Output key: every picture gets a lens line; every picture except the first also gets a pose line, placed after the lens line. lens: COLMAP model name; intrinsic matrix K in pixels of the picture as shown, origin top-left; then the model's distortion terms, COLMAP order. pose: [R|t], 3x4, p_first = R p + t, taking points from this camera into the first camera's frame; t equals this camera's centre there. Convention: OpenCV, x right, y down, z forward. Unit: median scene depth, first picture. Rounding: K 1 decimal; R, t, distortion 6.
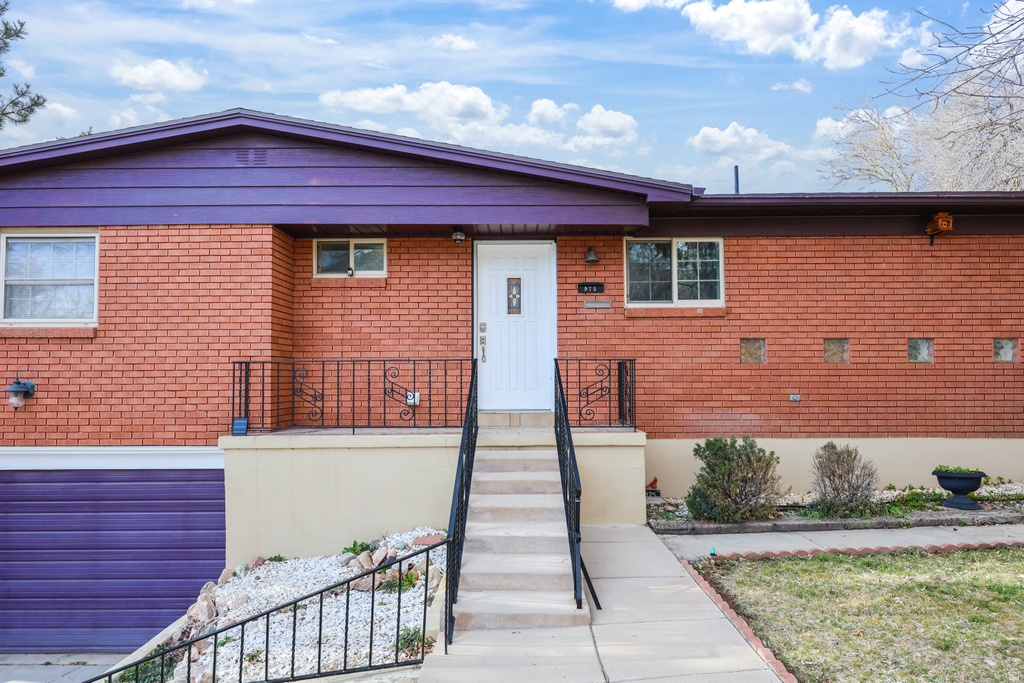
lens RADIAL K [[594.3, 0, 513.3], [0, 594.3, 351.7], [0, 0, 1]] dist [-0.005202, 0.000351]
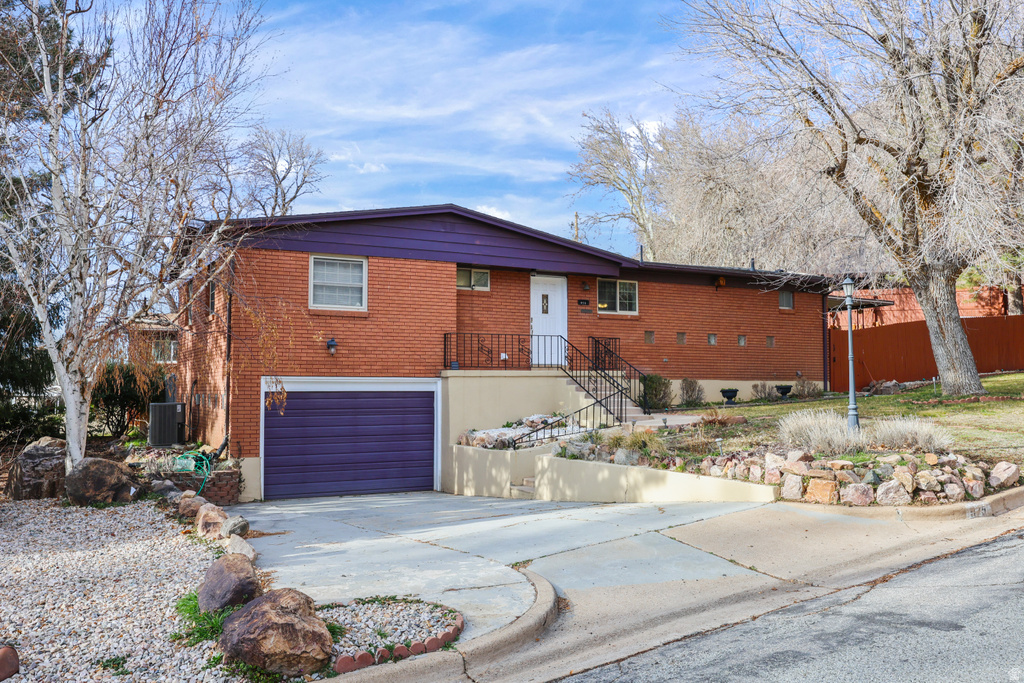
lens RADIAL K [[909.1, 0, 512.1], [0, 909.1, 339.4], [0, 0, 1]] dist [0.000669, -0.000125]
pose [[0.875696, 0.031032, 0.481865, -1.533728], [-0.017331, 0.999310, -0.032861, 0.118409], [-0.482552, 0.020425, 0.875629, -1.533997]]
